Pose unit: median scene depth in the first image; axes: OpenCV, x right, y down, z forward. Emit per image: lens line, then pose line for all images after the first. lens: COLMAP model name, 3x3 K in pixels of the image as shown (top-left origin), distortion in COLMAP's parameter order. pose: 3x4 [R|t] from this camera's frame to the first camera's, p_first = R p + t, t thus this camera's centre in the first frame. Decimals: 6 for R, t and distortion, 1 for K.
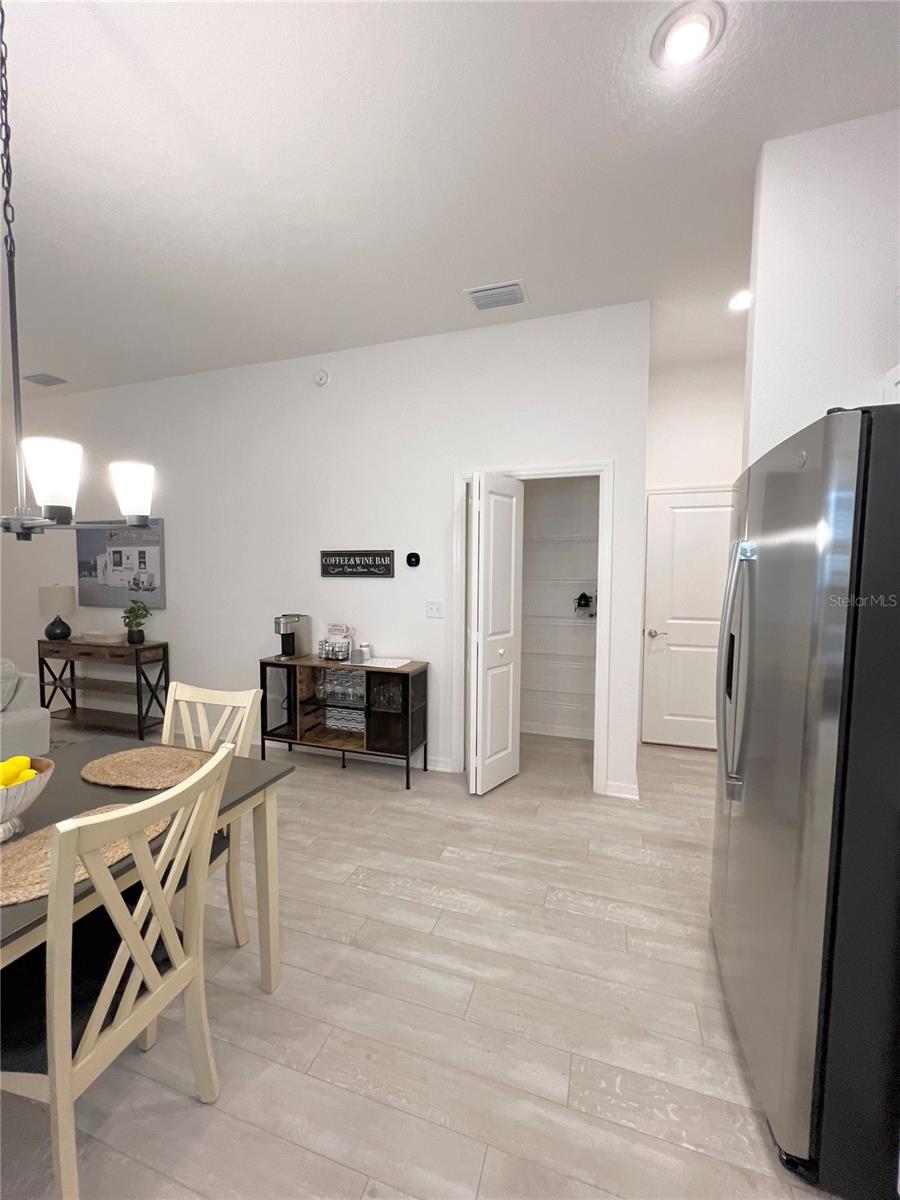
lens RADIAL K [[482.2, 0, 450.0], [0, 482.2, 600.0], [0, 0, 1]] dist [-0.000703, 0.000038]
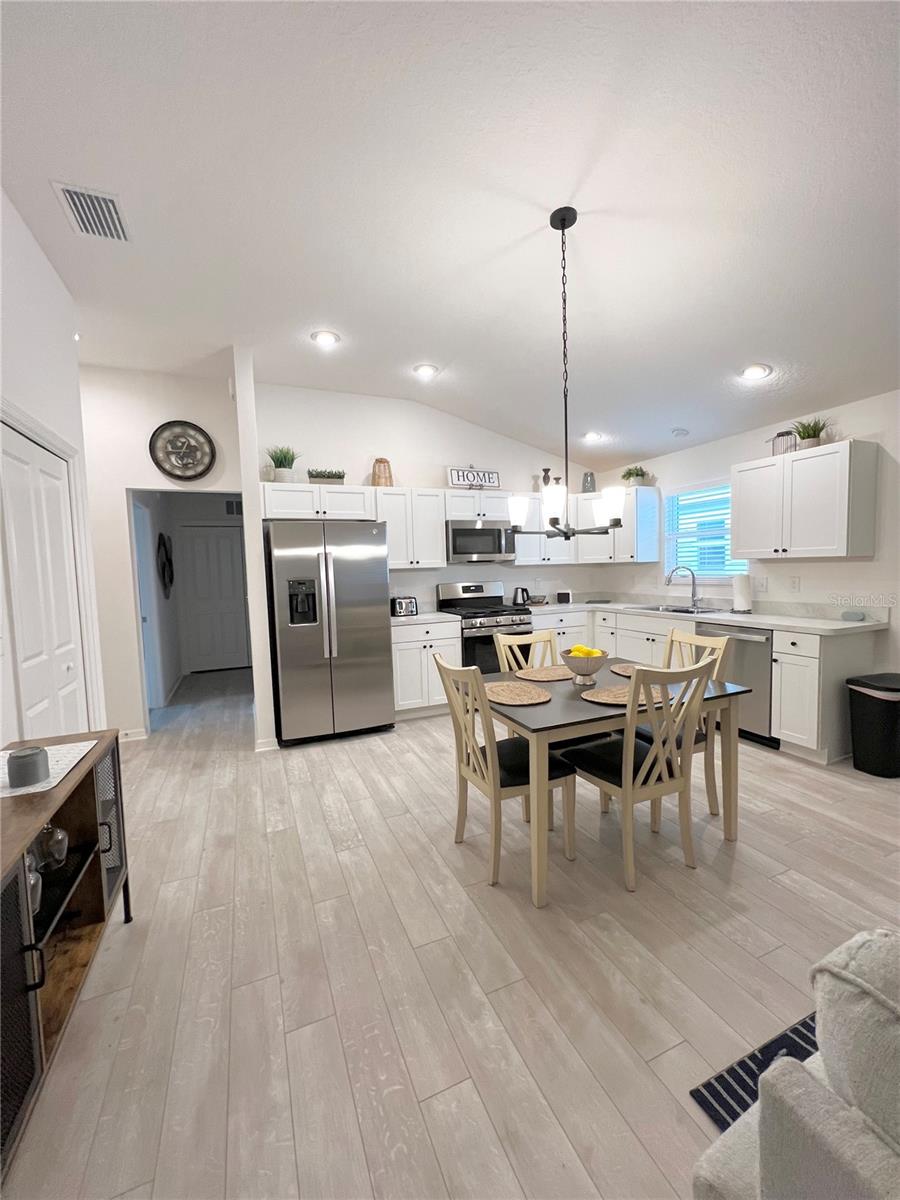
lens RADIAL K [[482.2, 0, 450.0], [0, 482.2, 600.0], [0, 0, 1]] dist [-0.000703, 0.000038]
pose [[-0.661564, -0.040102, 0.748816, -0.628999], [0.069150, 0.991052, 0.114167, -0.042973], [-0.746694, 0.127309, -0.652871, 0.819758]]
